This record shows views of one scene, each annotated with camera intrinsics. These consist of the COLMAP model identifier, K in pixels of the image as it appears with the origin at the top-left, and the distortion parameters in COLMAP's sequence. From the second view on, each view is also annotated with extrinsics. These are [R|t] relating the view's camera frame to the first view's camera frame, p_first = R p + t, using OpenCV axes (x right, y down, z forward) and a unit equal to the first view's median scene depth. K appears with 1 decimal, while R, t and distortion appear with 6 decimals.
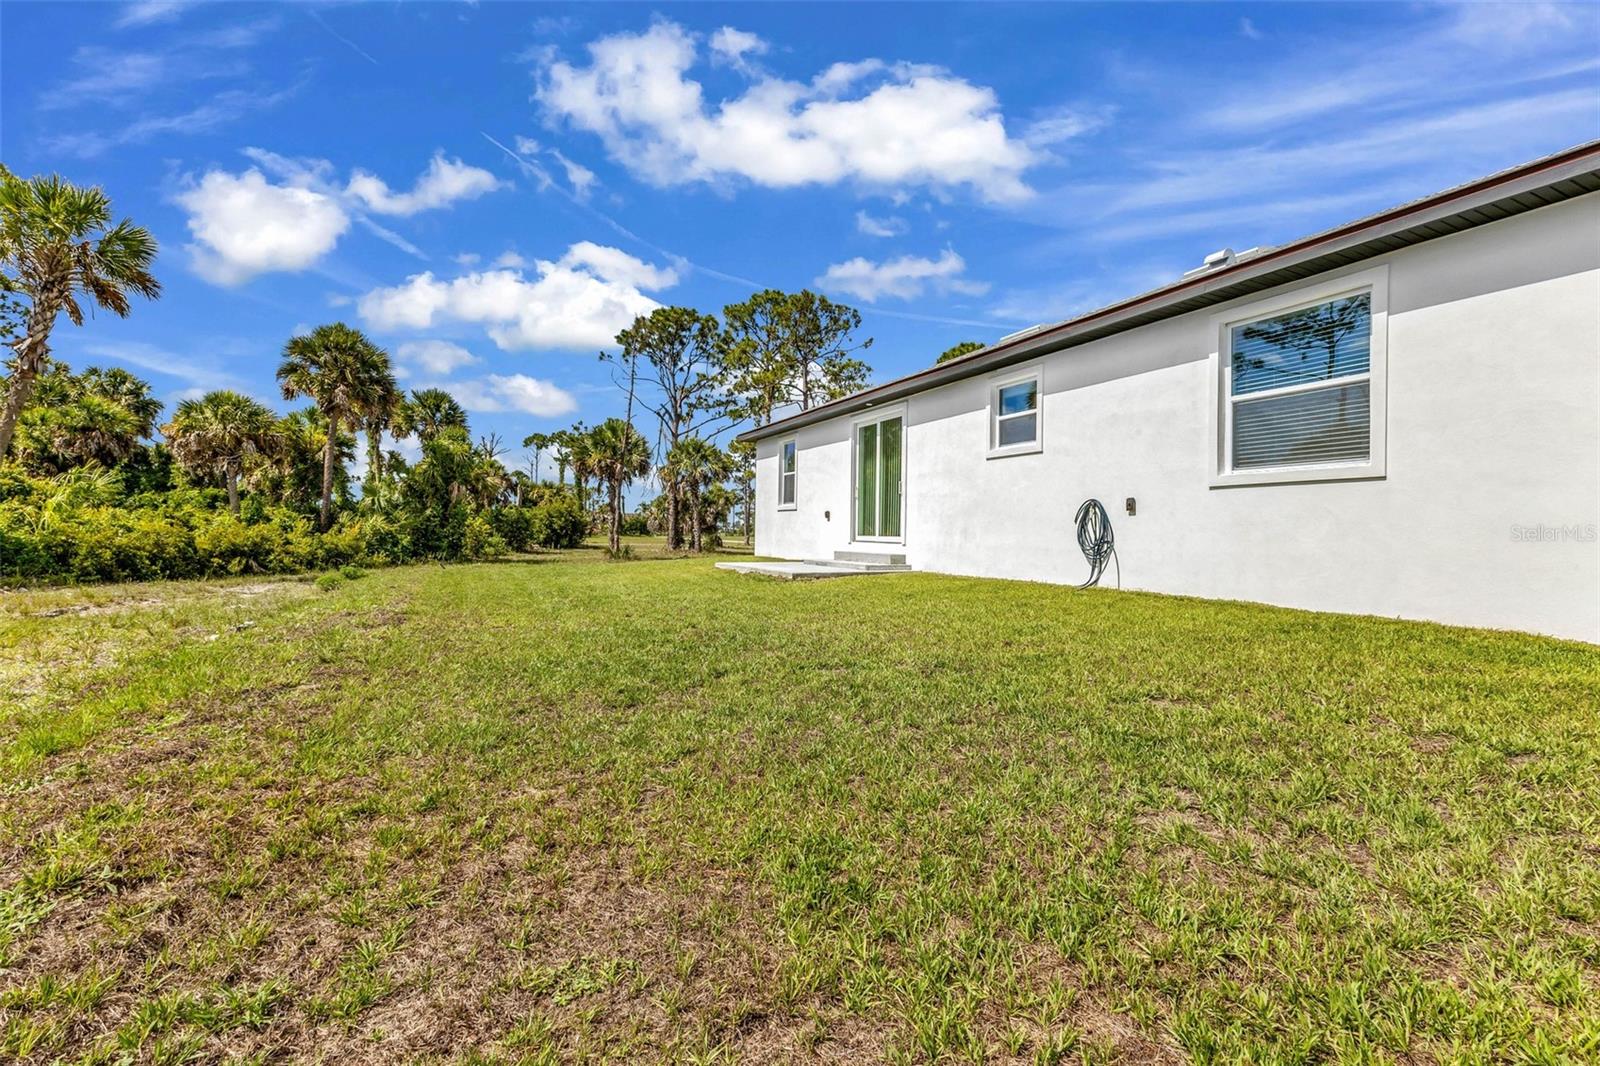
lens RADIAL K [[724.9, 0, 800.0], [0, 724.9, 533.0], [0, 0, 1]] dist [-0.003226, -0.000309]
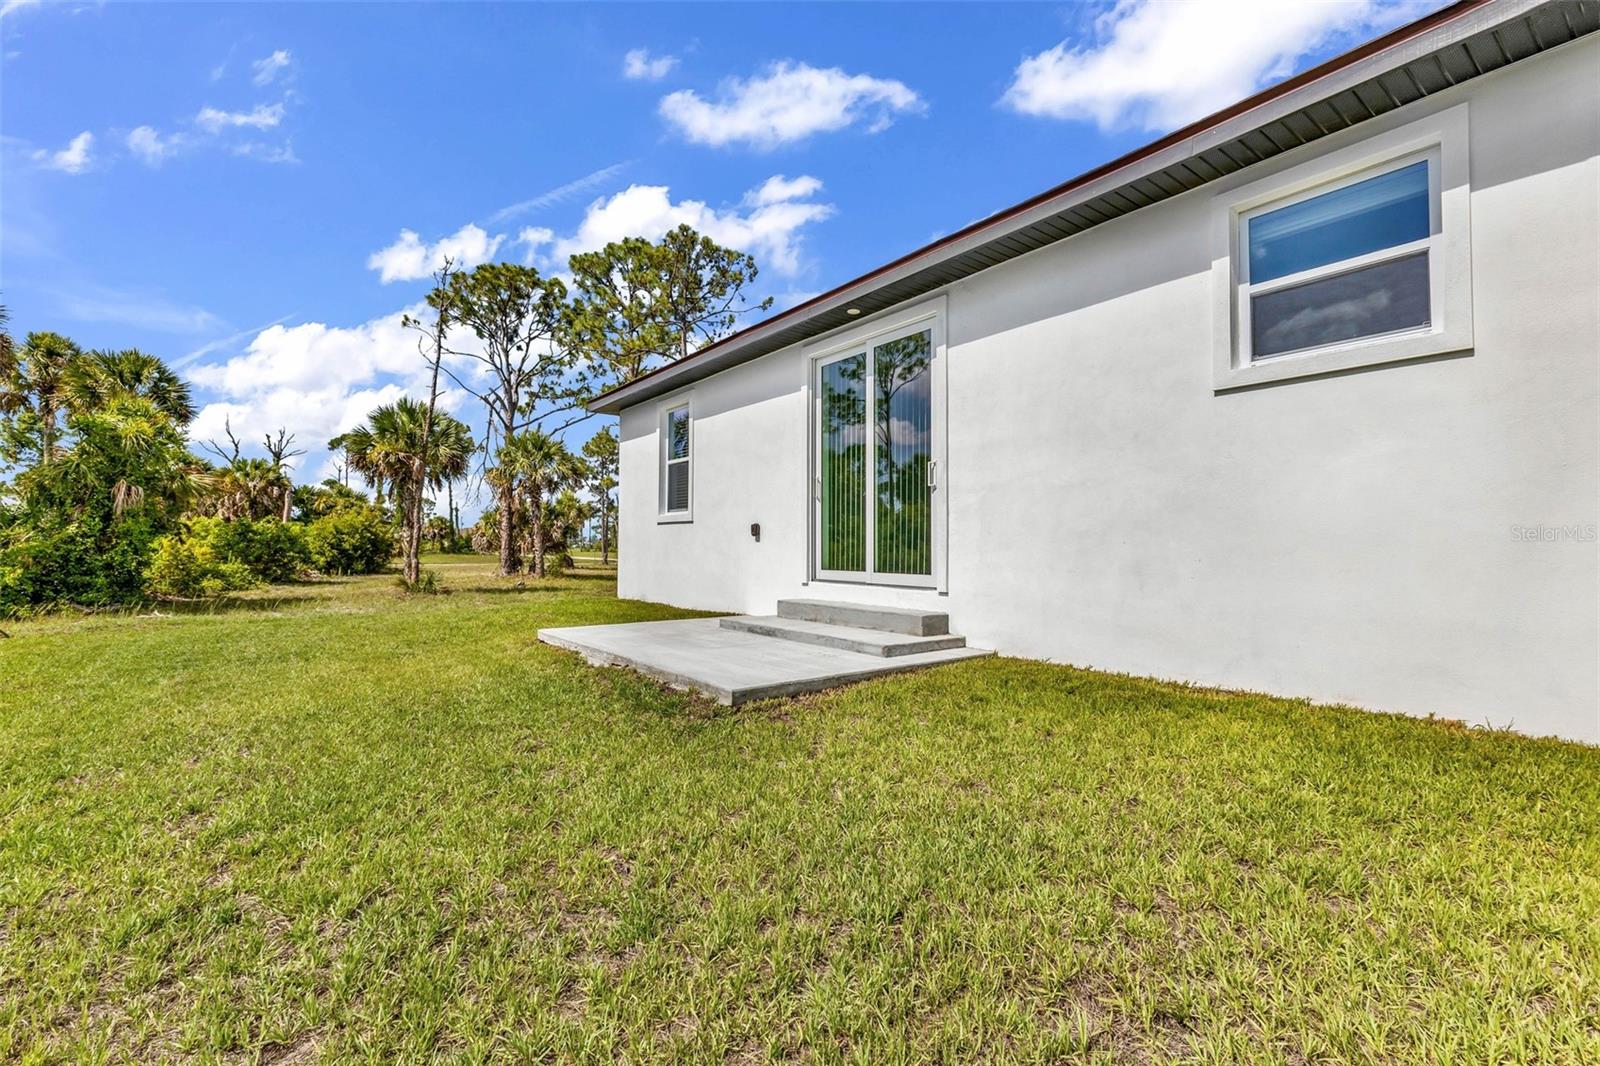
lens RADIAL K [[724.9, 0, 800.0], [0, 724.9, 533.0], [0, 0, 1]] dist [-0.003226, -0.000309]
pose [[0.981958, -0.008189, 0.188921, -0.015859], [0.011453, 0.999803, -0.016193, -0.006708], [-0.188751, 0.018065, 0.981859, 0.219049]]
